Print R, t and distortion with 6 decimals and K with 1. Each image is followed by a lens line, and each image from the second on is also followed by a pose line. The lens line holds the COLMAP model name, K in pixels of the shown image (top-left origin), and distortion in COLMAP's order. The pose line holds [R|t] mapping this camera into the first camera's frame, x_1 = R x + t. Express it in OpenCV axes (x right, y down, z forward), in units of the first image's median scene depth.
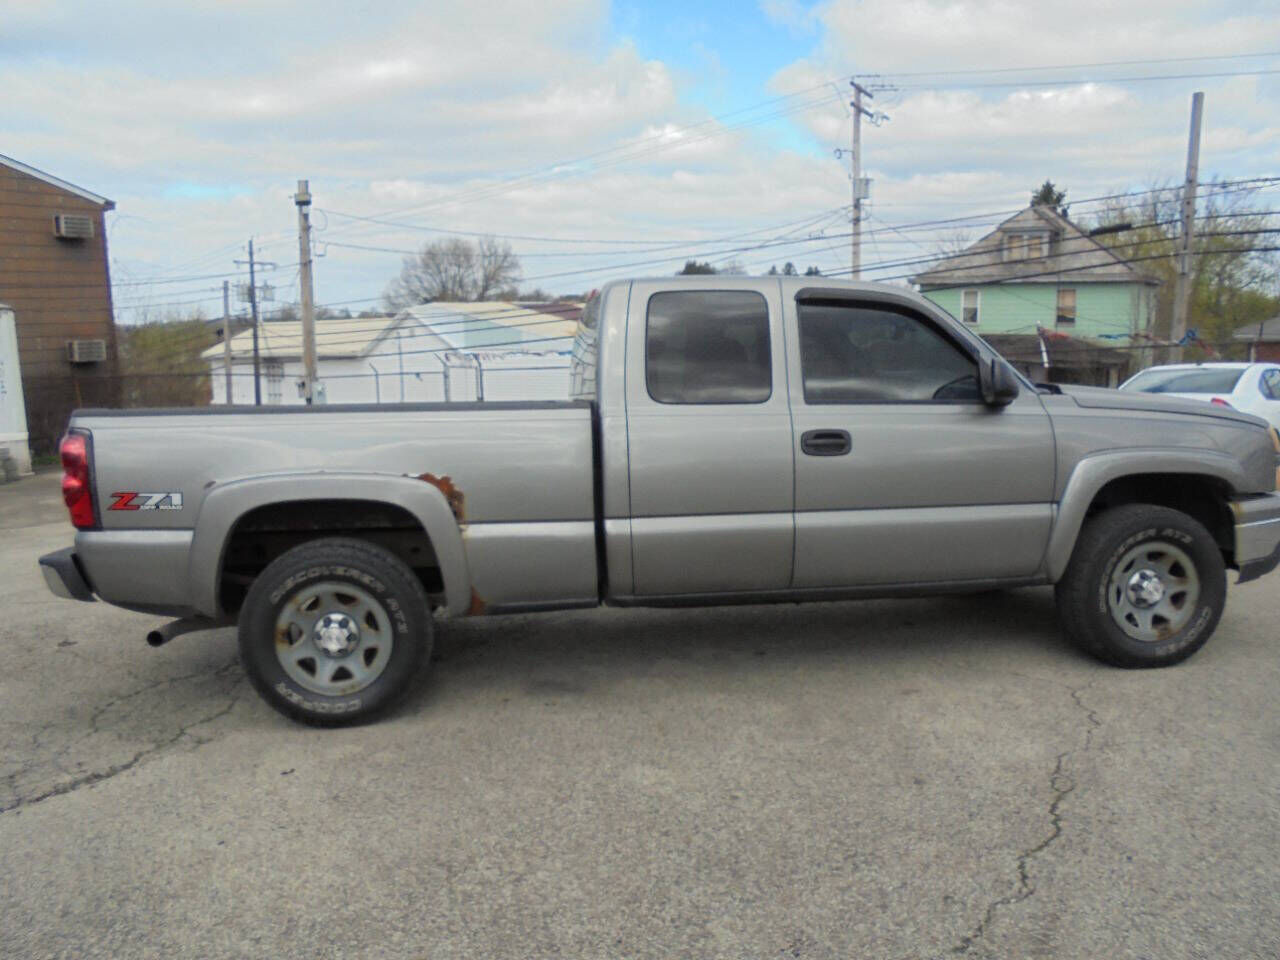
lens RADIAL K [[961.3, 0, 640.0], [0, 961.3, 480.0], [0, 0, 1]] dist [-0.158813, 0.140434]
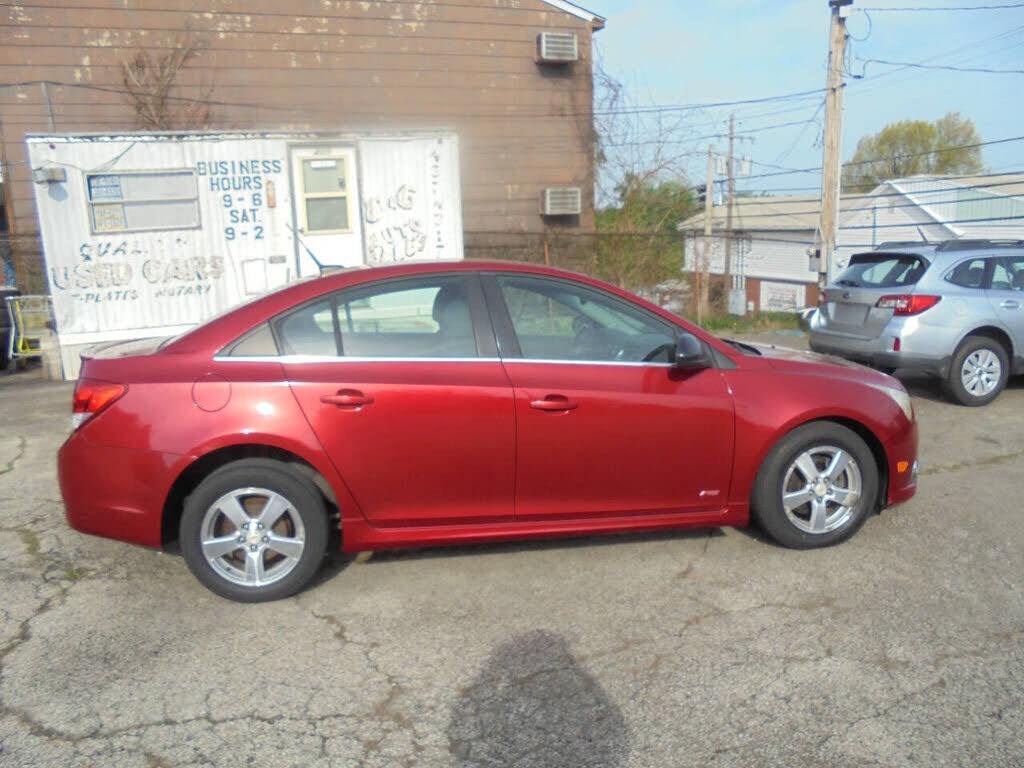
lens RADIAL K [[769.0, 0, 512.0], [0, 769.0, 384.0], [0, 0, 1]] dist [-0.158813, 0.140434]
pose [[0.801251, 0.120104, -0.586150, -0.143799], [-0.081202, 0.992410, 0.092348, -0.024622], [0.592793, -0.026397, 0.804922, 0.281555]]
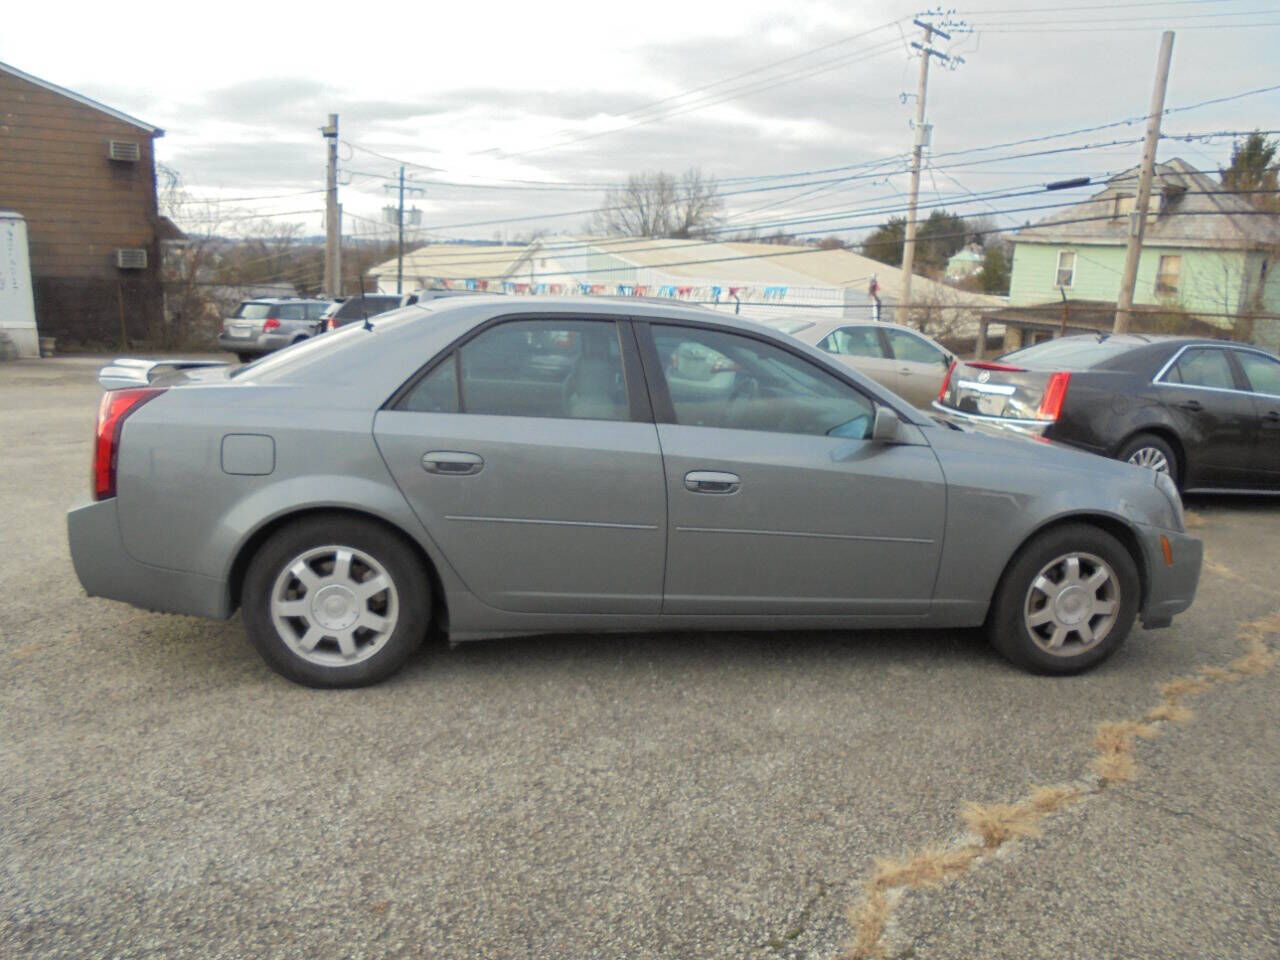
lens RADIAL K [[958.7, 0, 643.8], [0, 958.7, 473.6], [0, 0, 1]] dist [-0.121457, 0.096322]
pose [[0.968172, 0.106492, -0.226503, 0.216242], [-0.094204, 0.993467, 0.064415, -0.003970], [0.231882, -0.041027, 0.971878, -0.003028]]
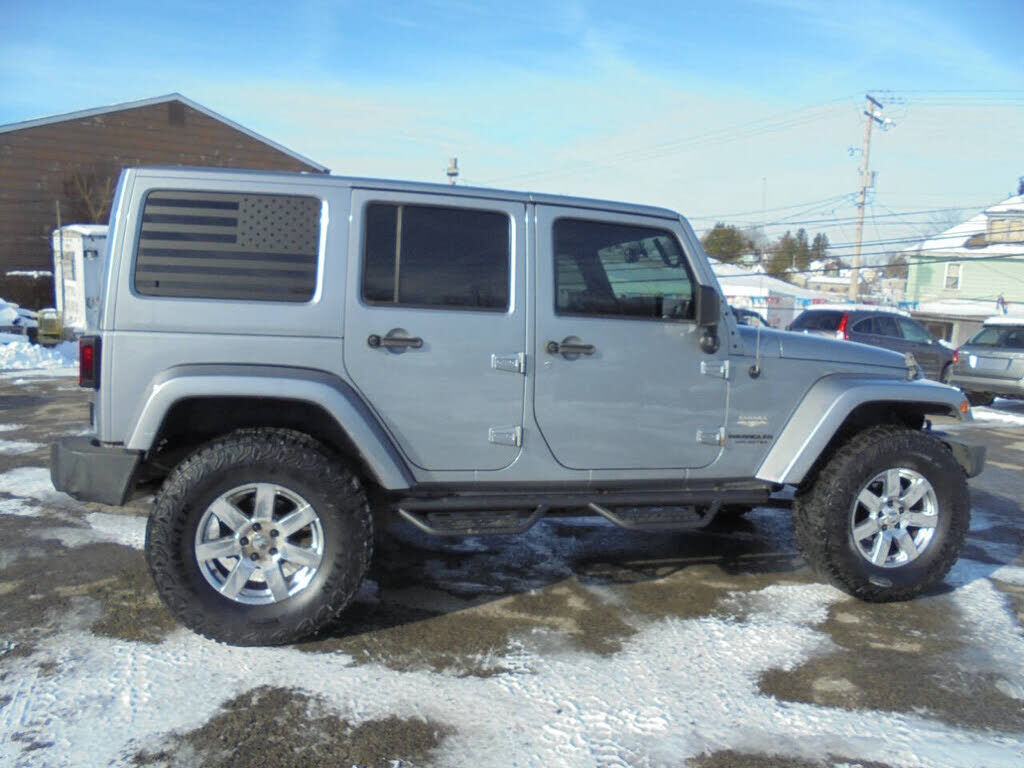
lens RADIAL K [[769.0, 0, 512.0], [0, 769.0, 384.0], [0, 0, 1]] dist [-0.158813, 0.140434]
pose [[0.977275, 0.083768, -0.194719, -0.017391], [-0.085577, 0.996331, -0.000881, 0.009169], [0.193931, 0.017525, 0.980859, -0.076263]]
